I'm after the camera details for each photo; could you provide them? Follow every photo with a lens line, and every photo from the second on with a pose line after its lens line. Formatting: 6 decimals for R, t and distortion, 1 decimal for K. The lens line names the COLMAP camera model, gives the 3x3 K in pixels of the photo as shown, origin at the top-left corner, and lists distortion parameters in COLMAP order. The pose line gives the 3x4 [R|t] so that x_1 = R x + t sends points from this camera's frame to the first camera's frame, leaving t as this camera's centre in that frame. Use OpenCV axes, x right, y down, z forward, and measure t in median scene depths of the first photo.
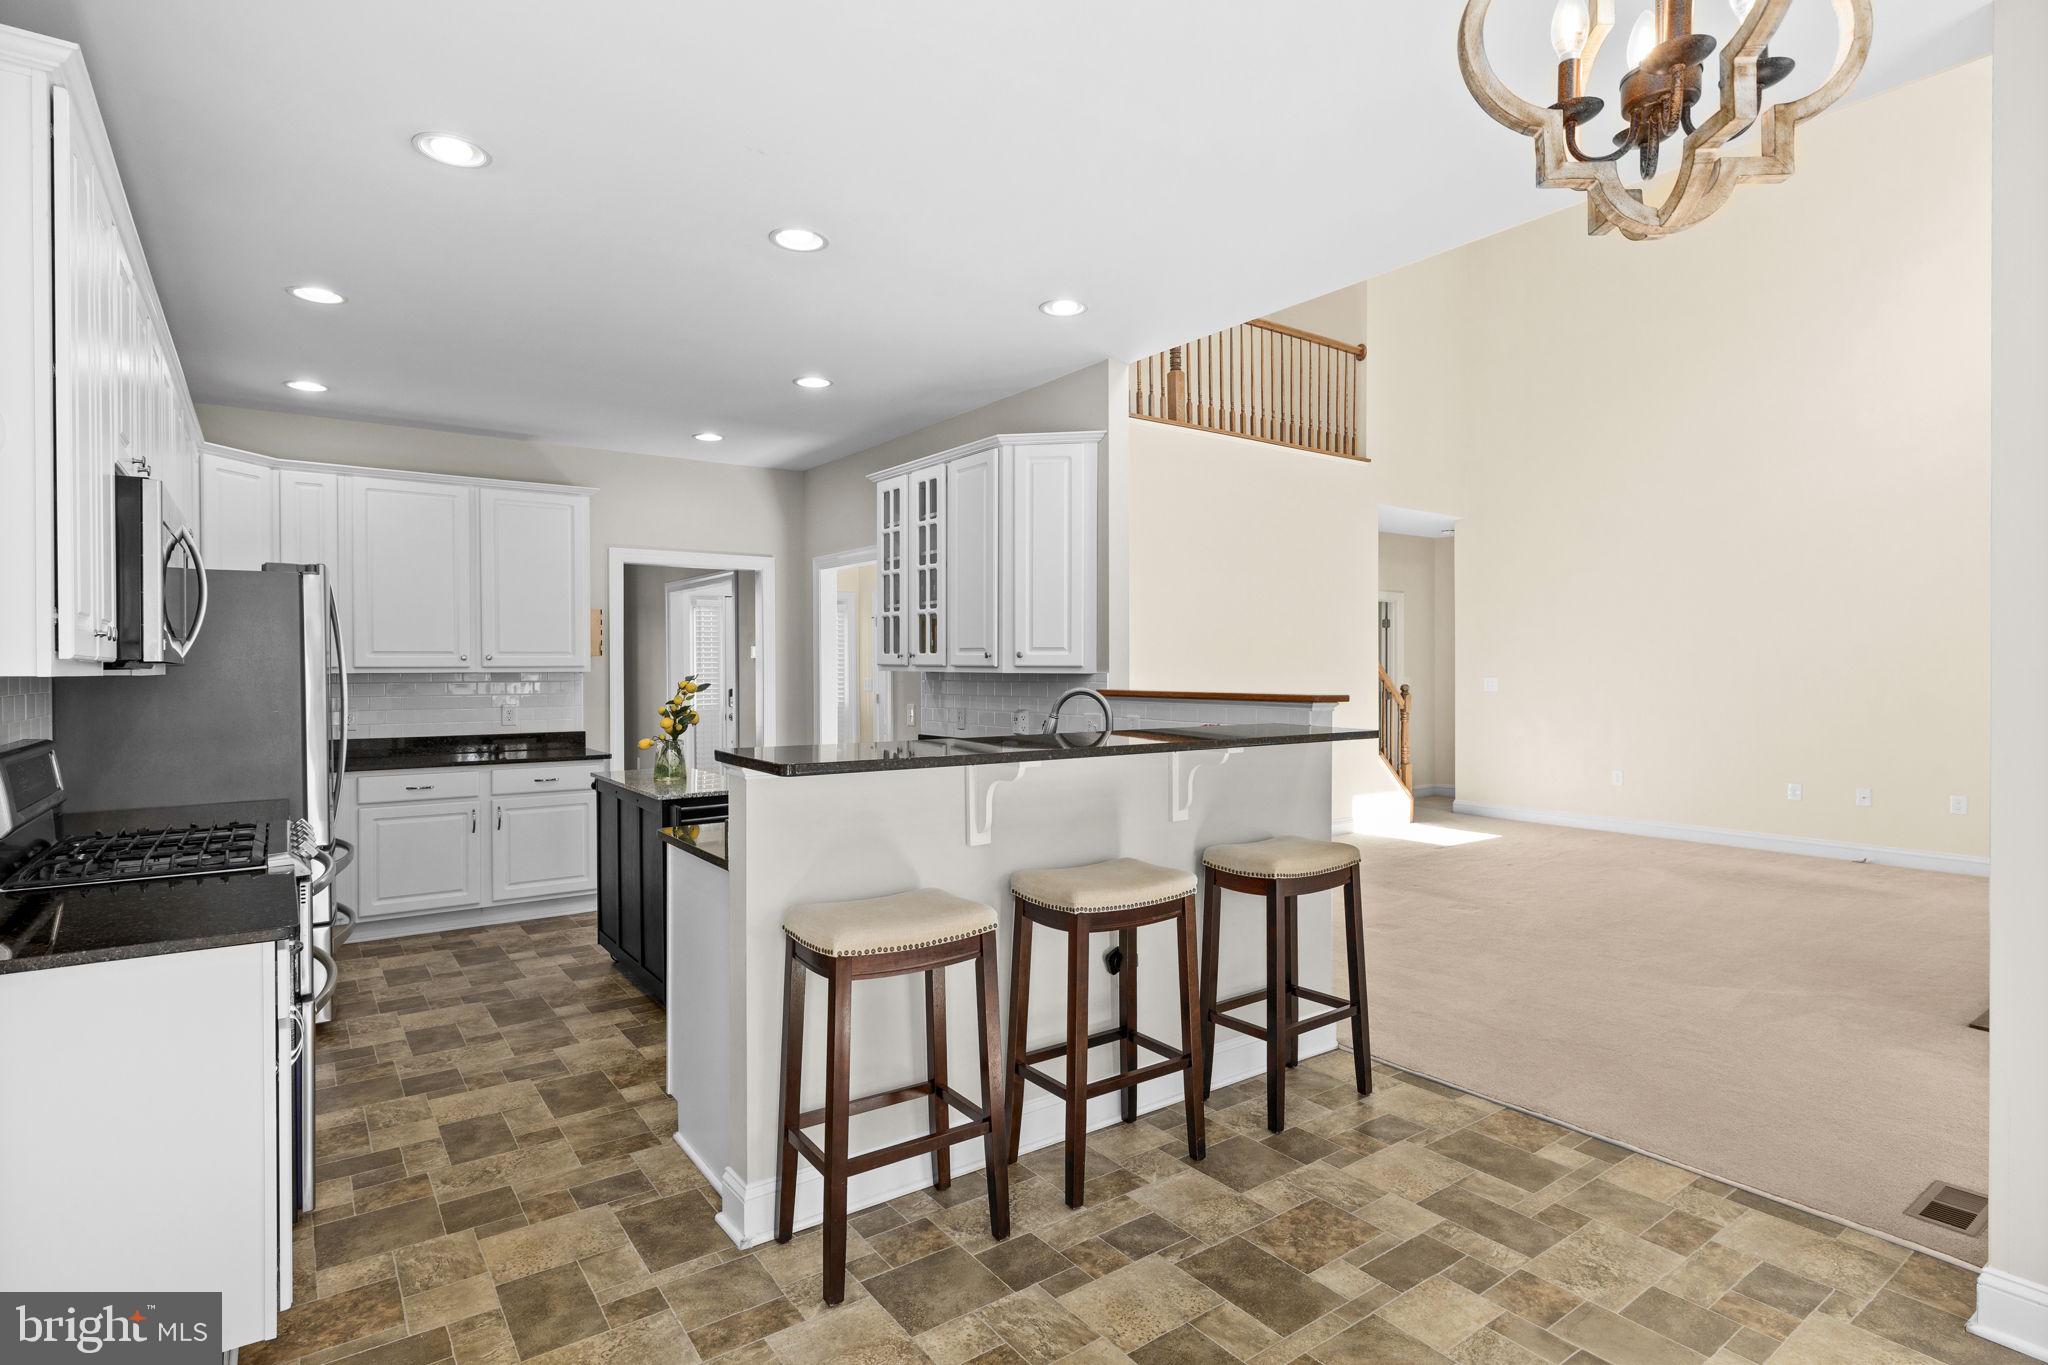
lens RADIAL K [[1052.7, 0, 1022.2], [0, 1052.7, 688.7], [0, 0, 1]] dist [0.035277, 0.000775]
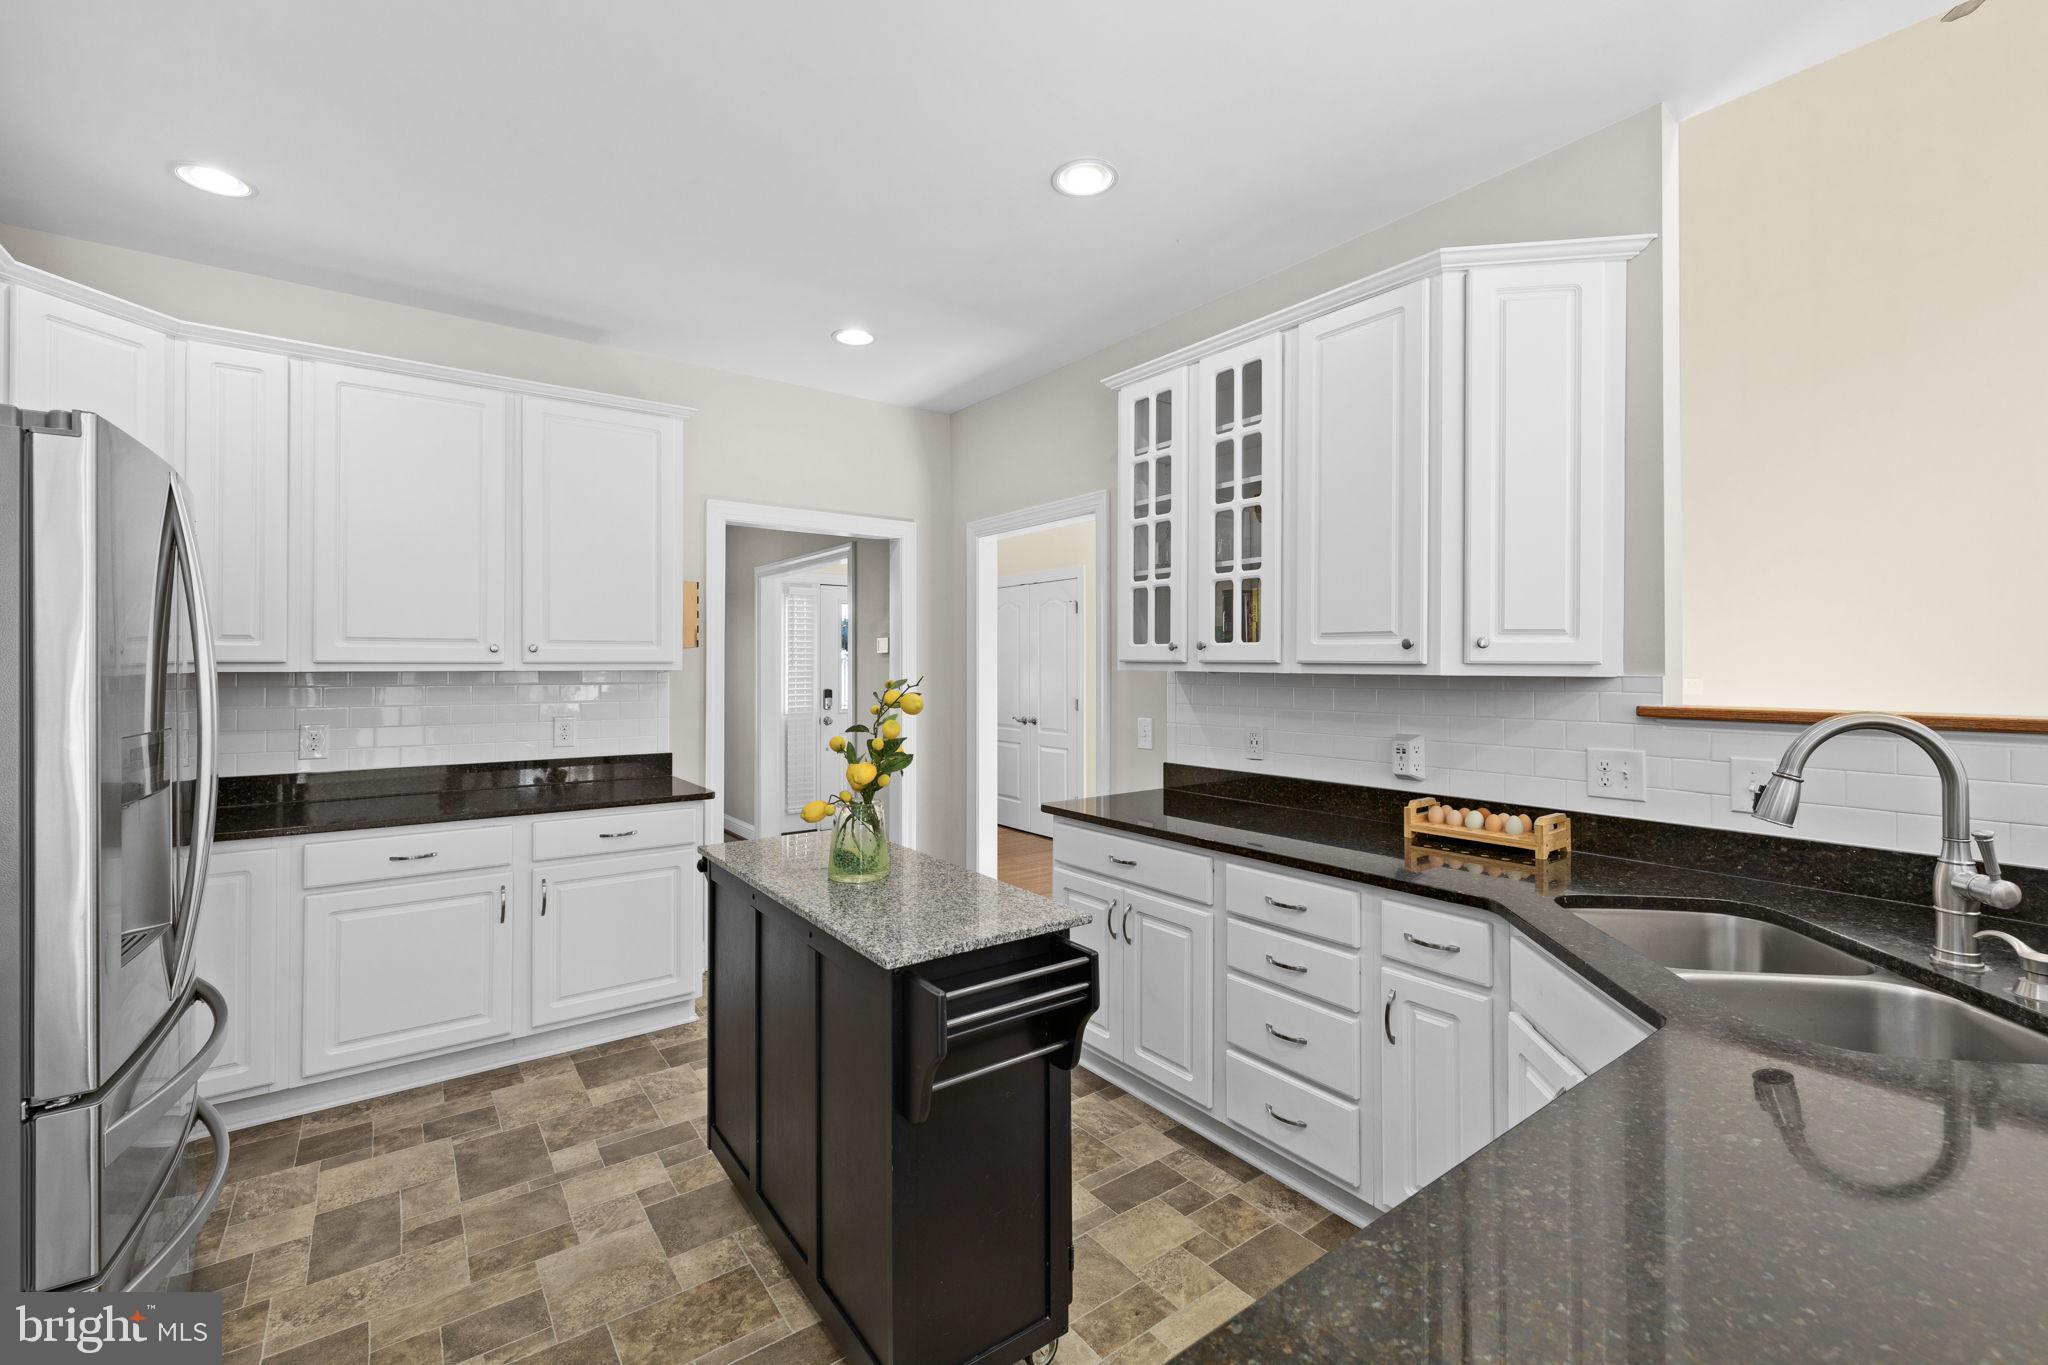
lens RADIAL K [[869.0, 0, 1034.6], [0, 869.0, 673.9], [0, 0, 1]] dist [0.017799, -0.000099]
pose [[0.999575, 0.003239, 0.028965, -0.220507], [-0.002902, 0.999928, -0.011683, -0.008695], [-0.029000, 0.011594, 0.999512, 0.481200]]
